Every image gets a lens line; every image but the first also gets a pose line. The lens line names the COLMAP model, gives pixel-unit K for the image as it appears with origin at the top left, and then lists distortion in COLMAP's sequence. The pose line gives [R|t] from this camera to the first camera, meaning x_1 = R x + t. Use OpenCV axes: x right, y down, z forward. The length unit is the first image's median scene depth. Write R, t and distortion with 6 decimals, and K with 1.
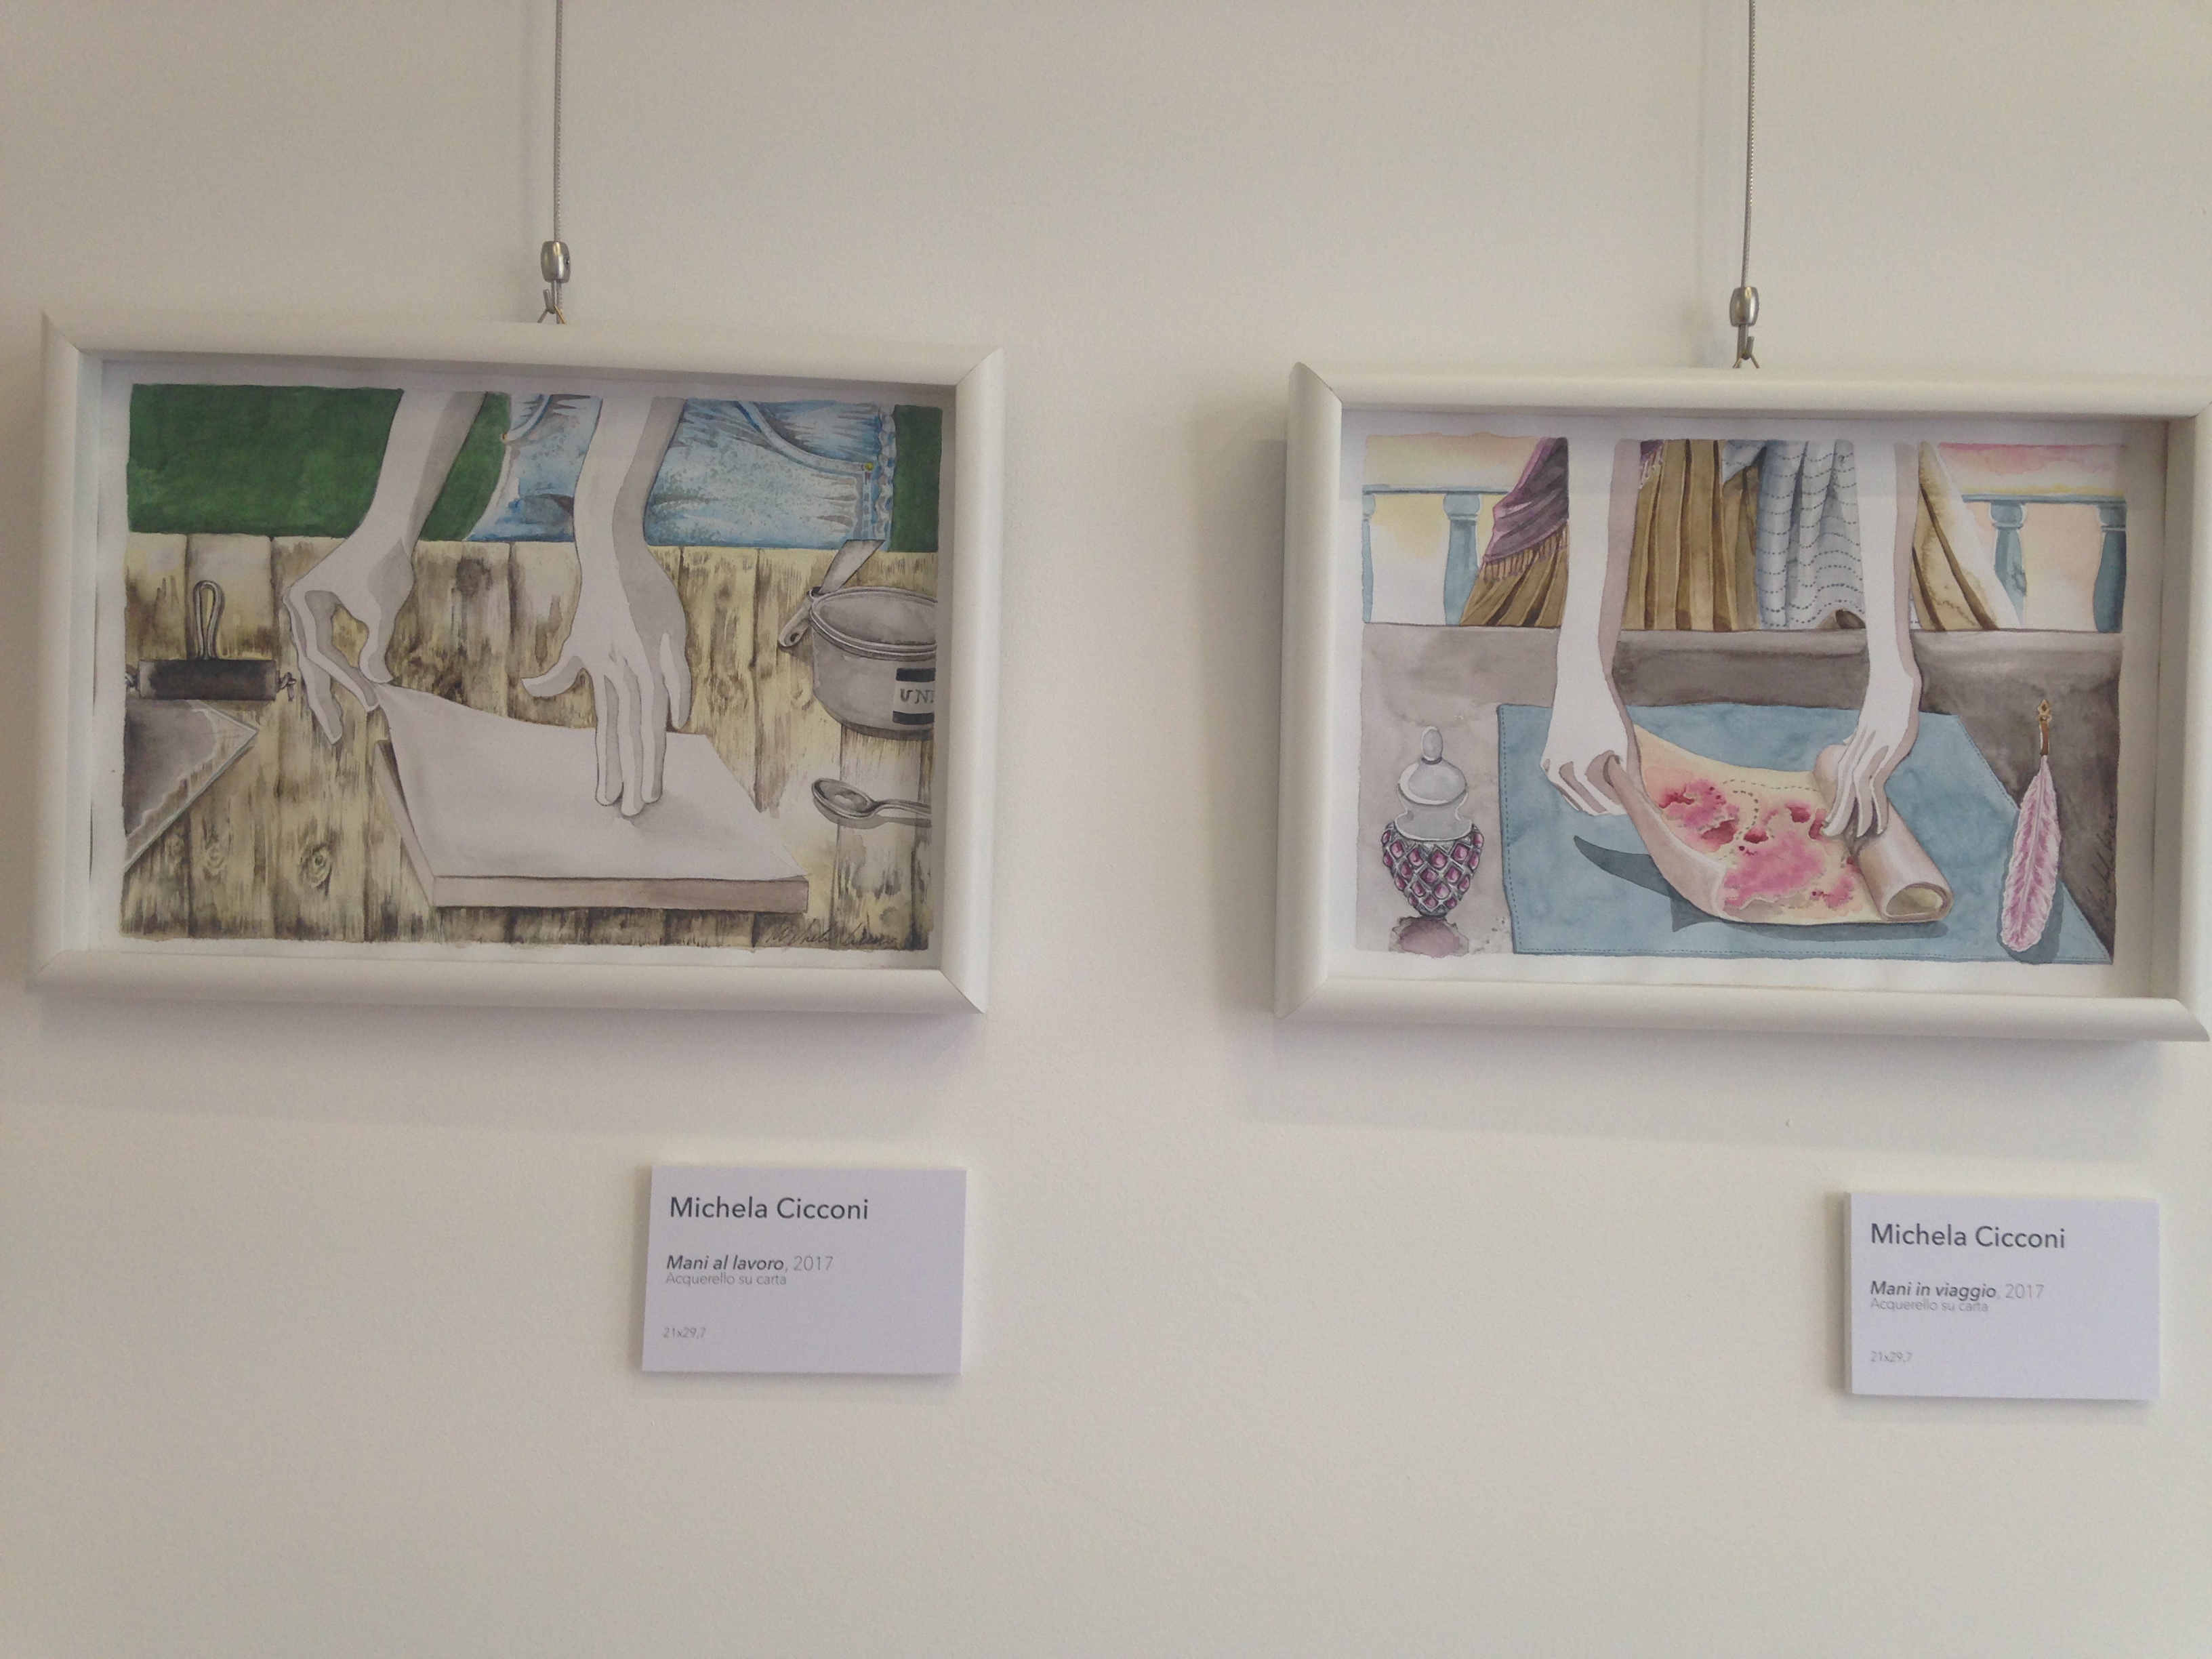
lens RADIAL K [[2038.5, 0, 1106.0], [0, 2038.5, 829.5], [0, 0, 1]] dist [0.198698, -0.304469]
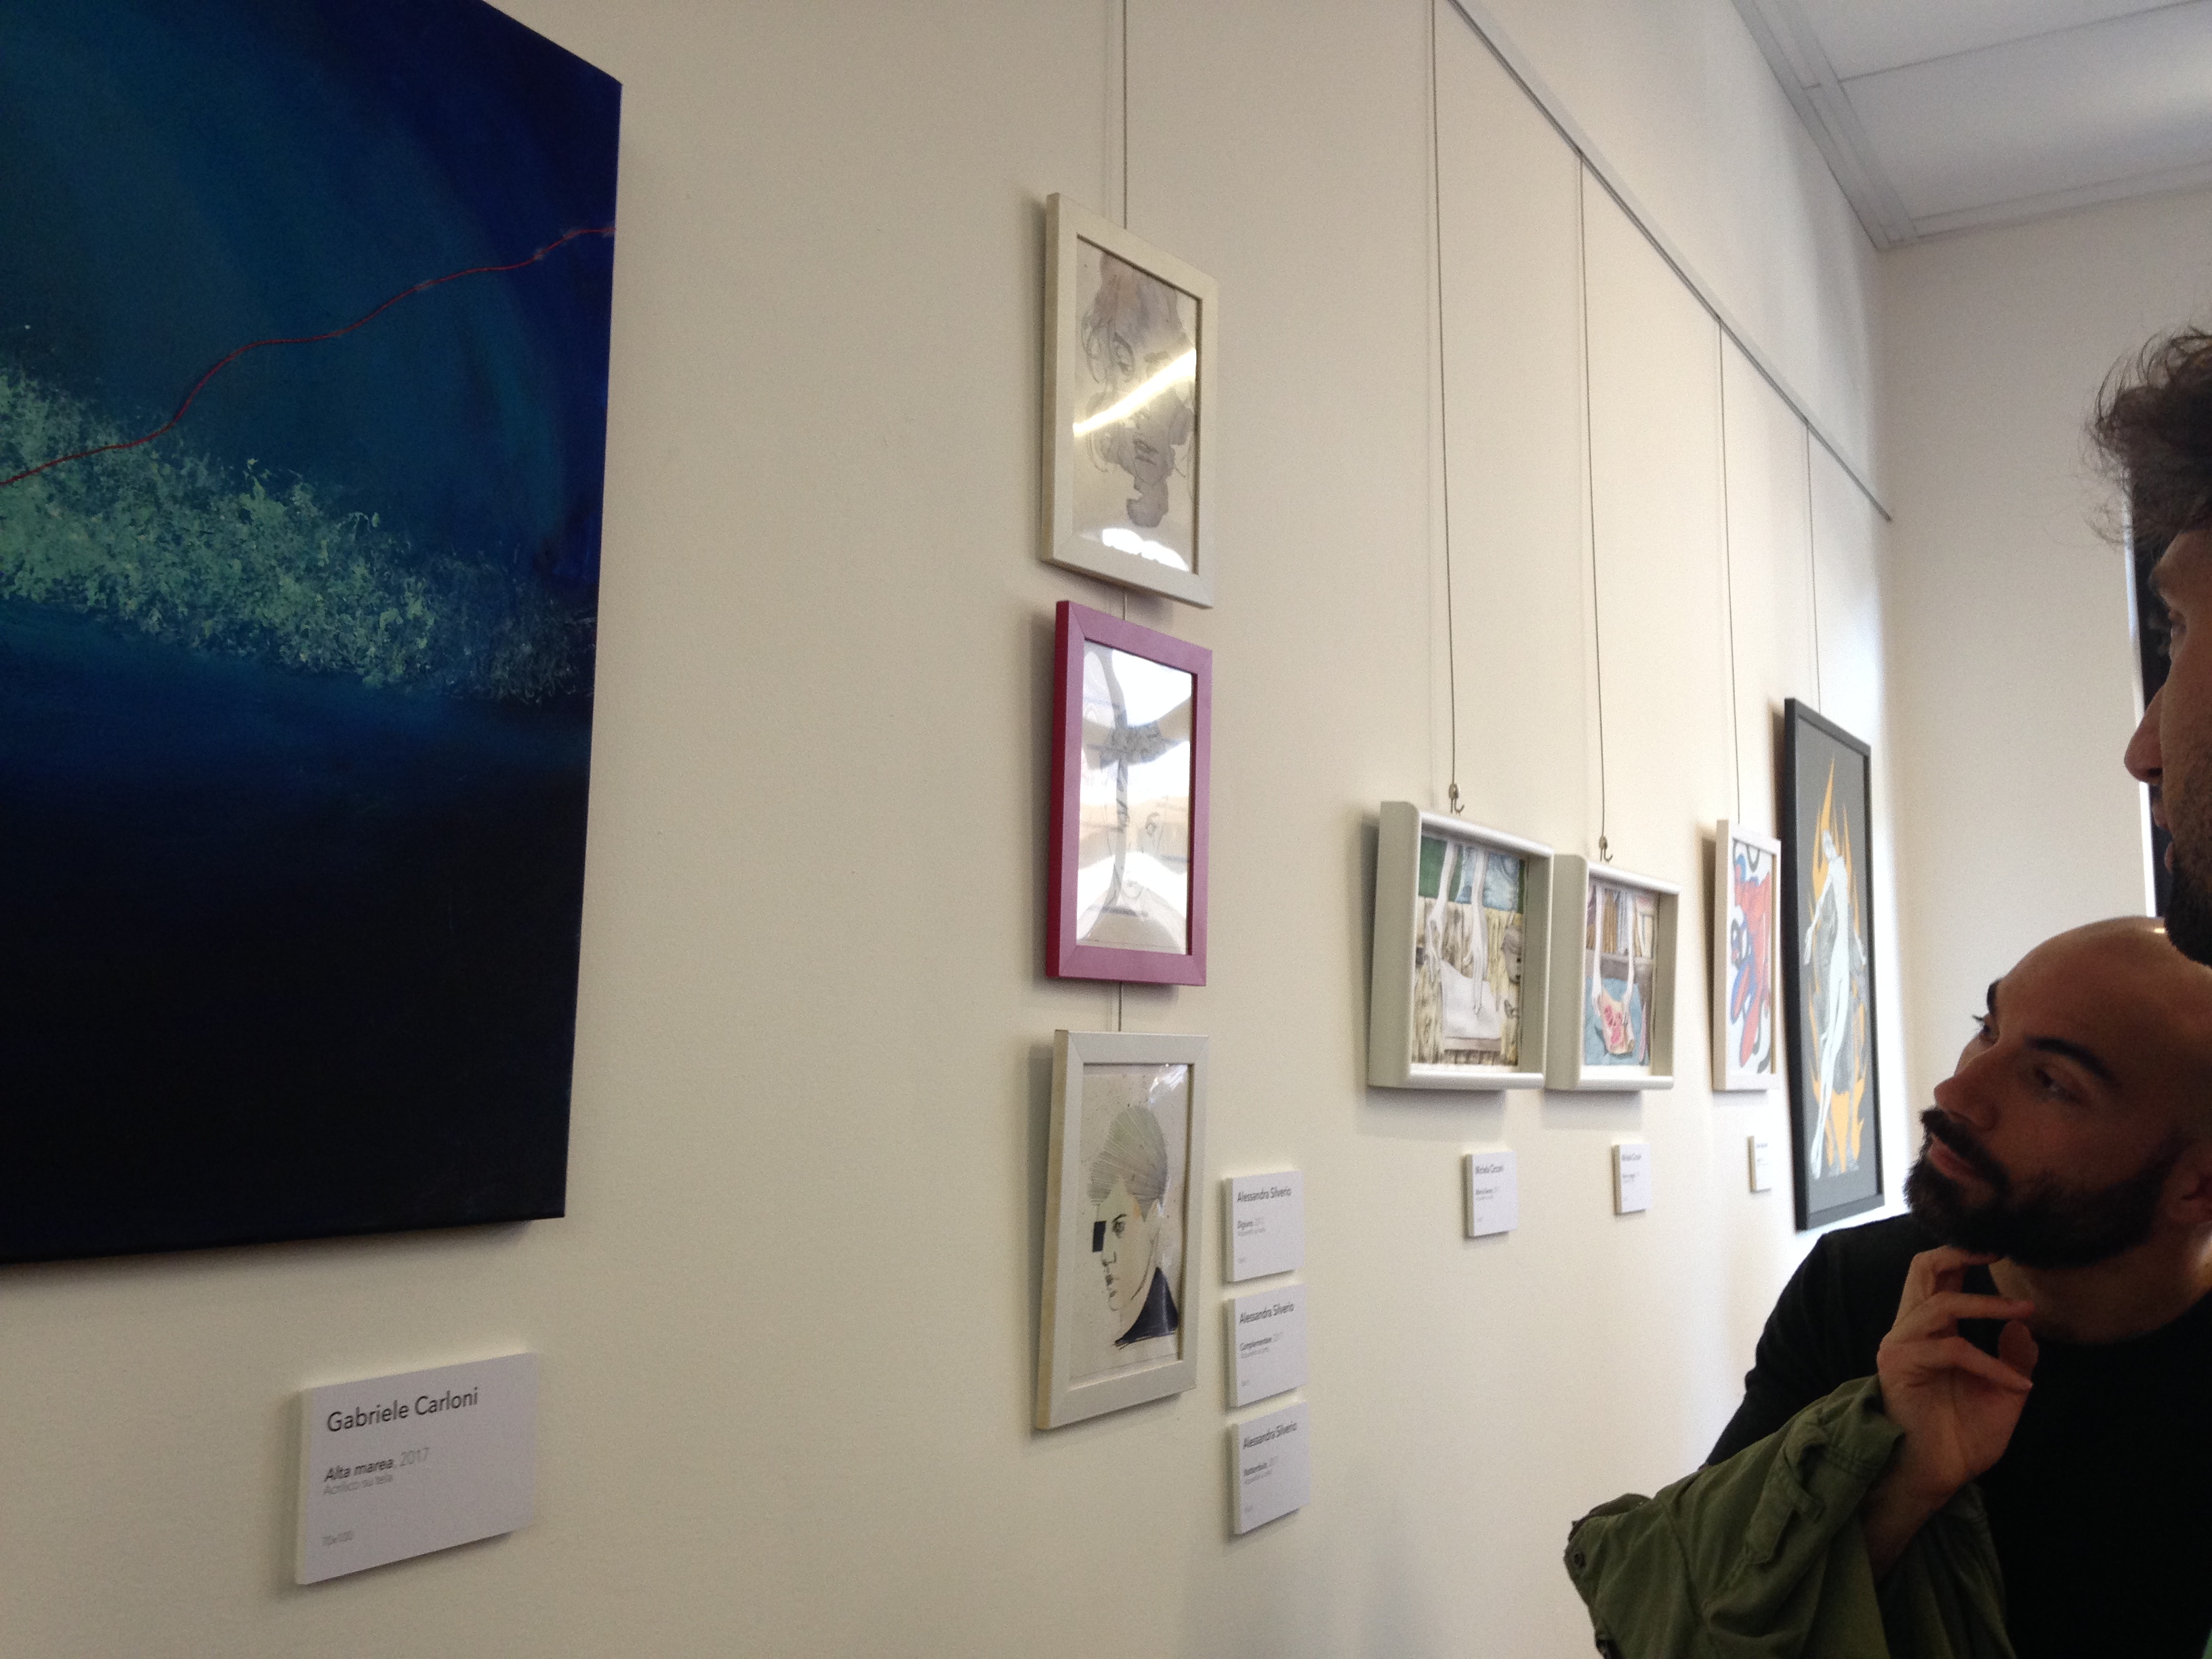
lens RADIAL K [[2038.5, 0, 1106.0], [0, 2038.5, 829.5], [0, 0, 1]] dist [0.198698, -0.304469]
pose [[0.520876, 0.082001, 0.849684, -2.617494], [0.043716, 0.991507, -0.122487, 0.058241], [-0.852512, 0.100945, 0.512868, 0.076093]]
